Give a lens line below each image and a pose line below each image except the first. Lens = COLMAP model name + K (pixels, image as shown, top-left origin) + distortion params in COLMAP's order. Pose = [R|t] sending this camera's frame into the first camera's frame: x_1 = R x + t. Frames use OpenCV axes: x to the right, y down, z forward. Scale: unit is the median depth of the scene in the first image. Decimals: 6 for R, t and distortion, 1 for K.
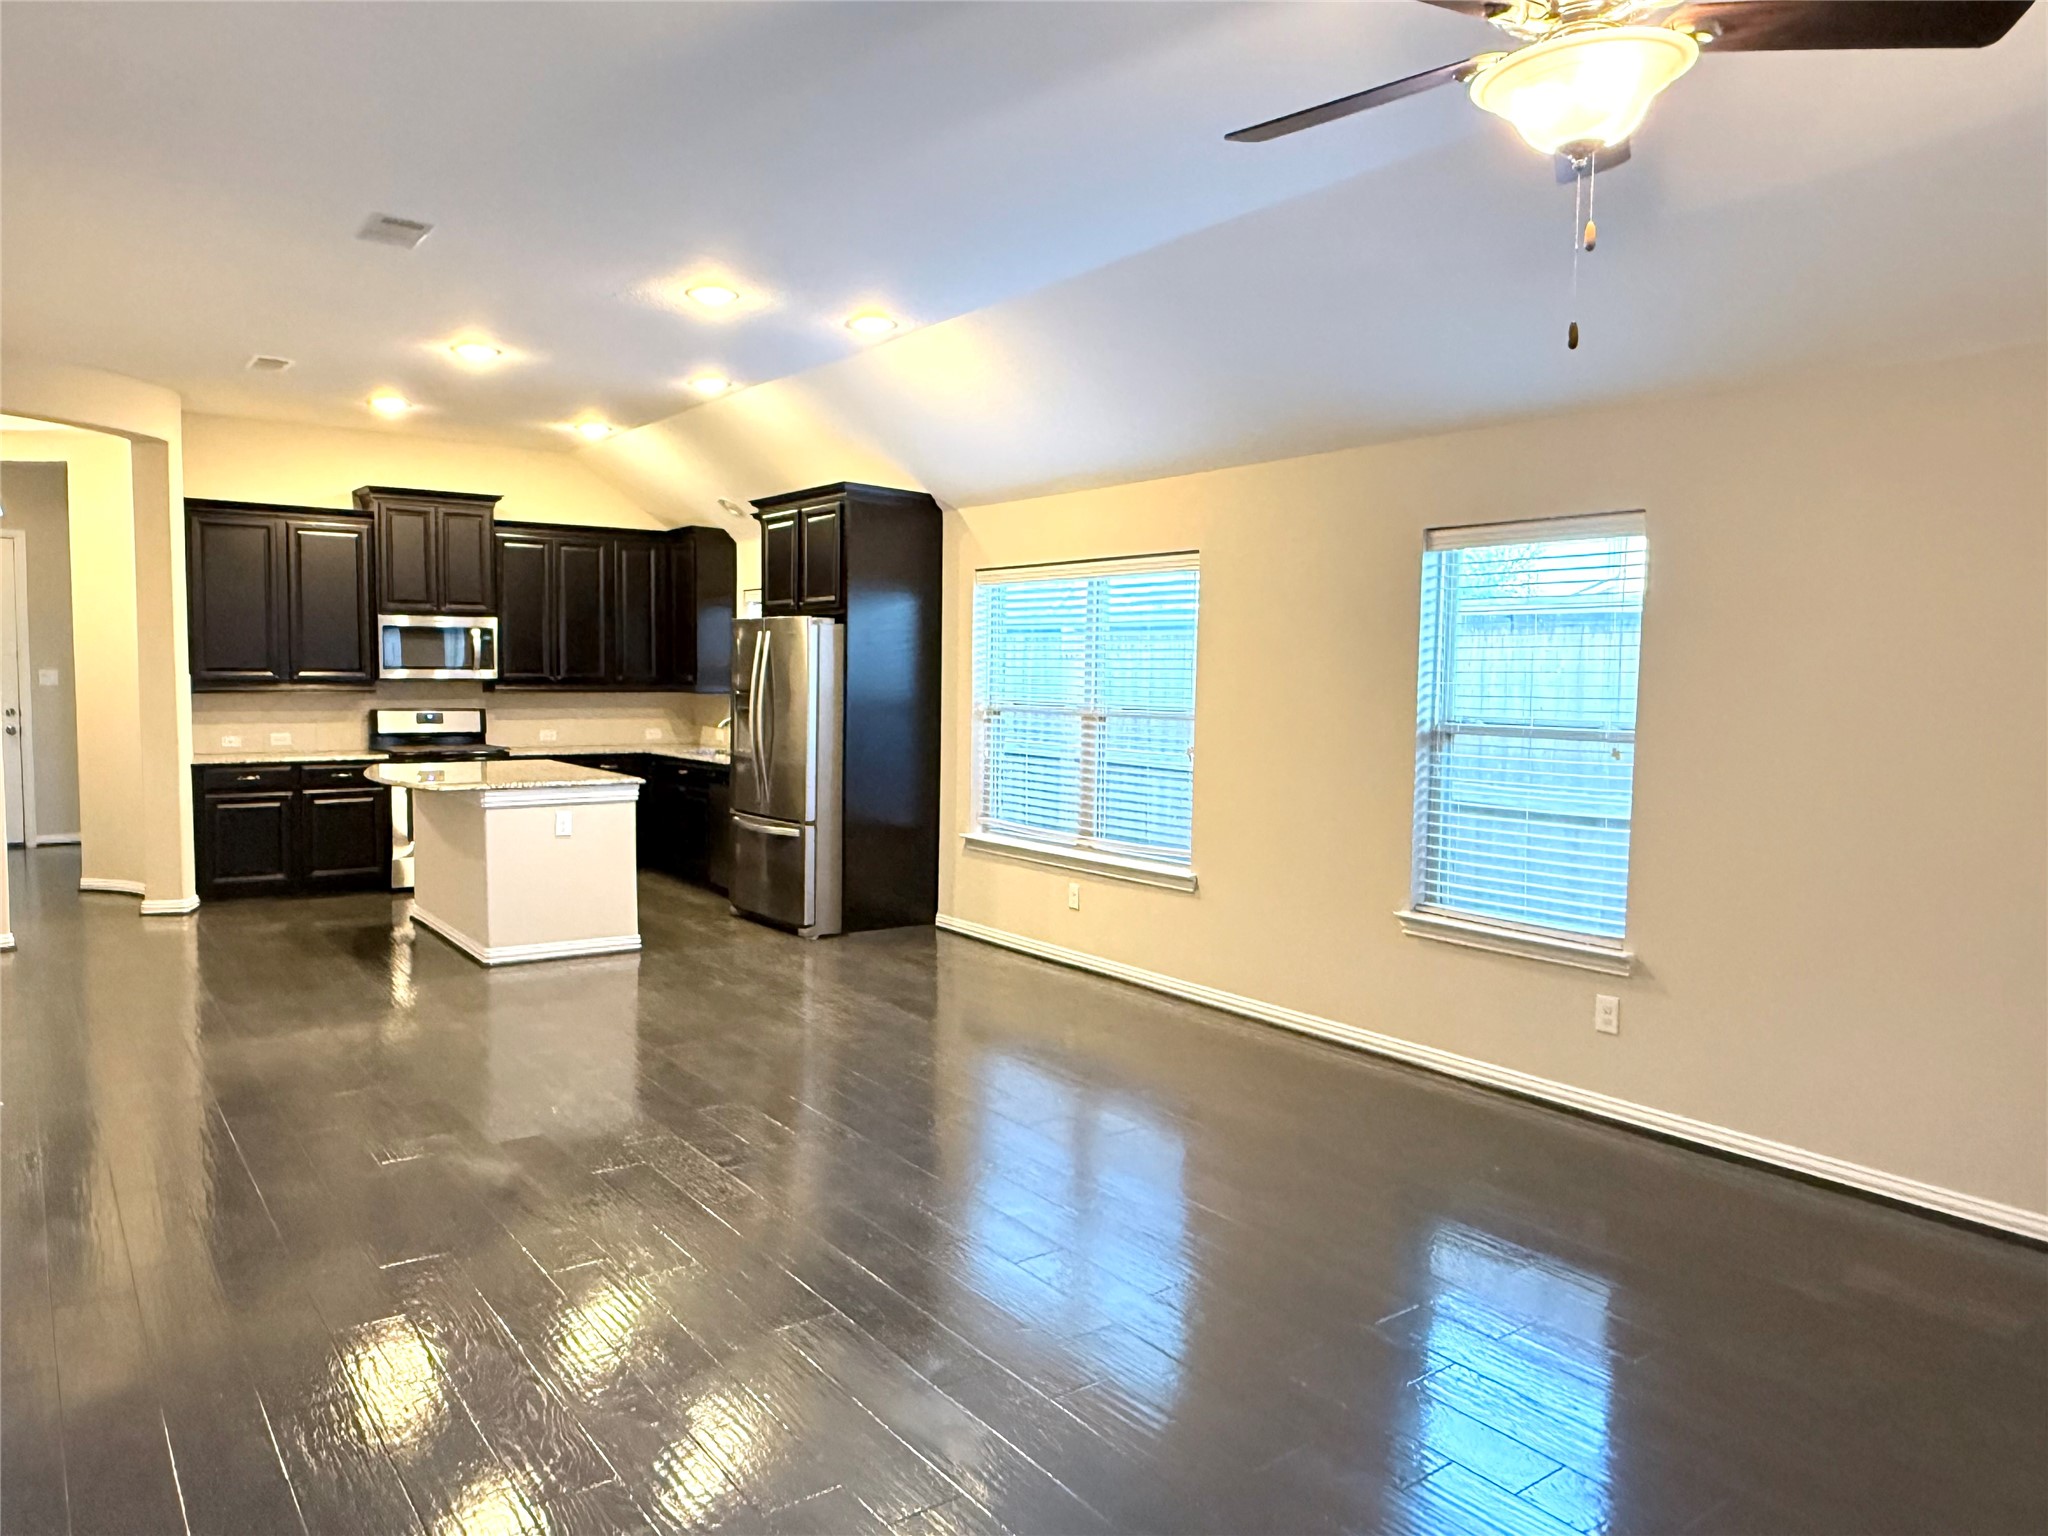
lens RADIAL K [[1397.1, 0, 1015.2], [0, 1397.1, 773.9], [0, 0, 1]] dist [0.000031, 0.001788]
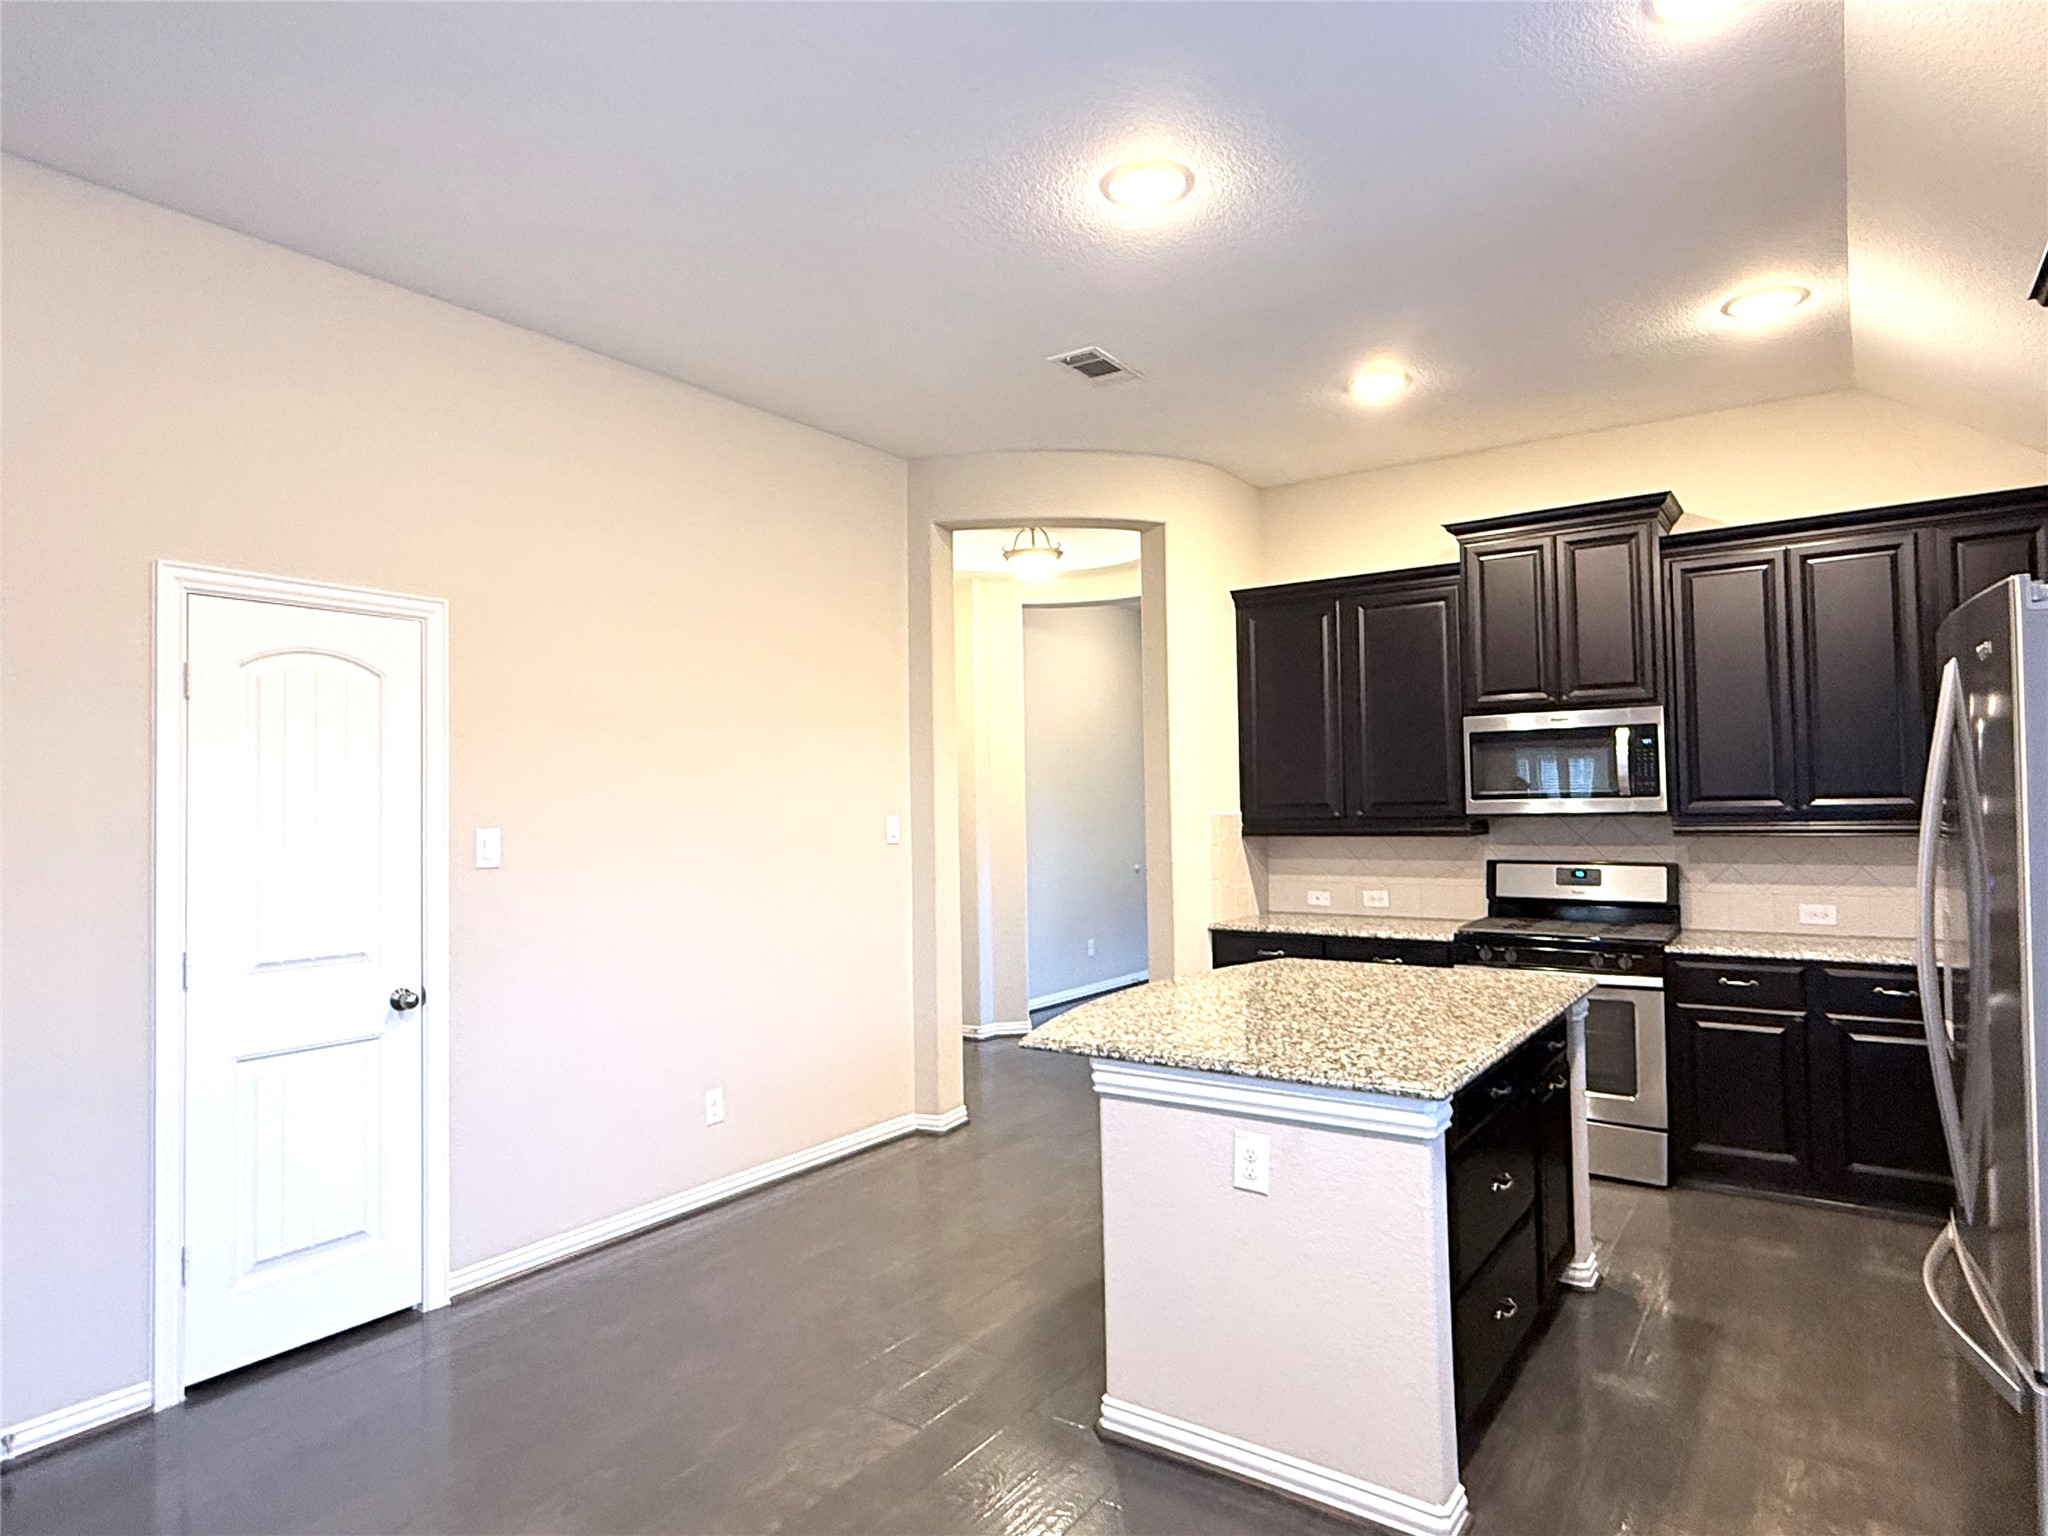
lens RADIAL K [[1186.1, 0, 1021.0], [0, 1186.1, 770.1], [0, 0, 1]] dist [0.001140, -0.001175]
pose [[0.326498, -0.042851, -0.944226, -0.000645], [-0.048502, 0.996896, -0.062013, -0.044512], [0.943953, 0.066044, 0.323406, 0.625092]]
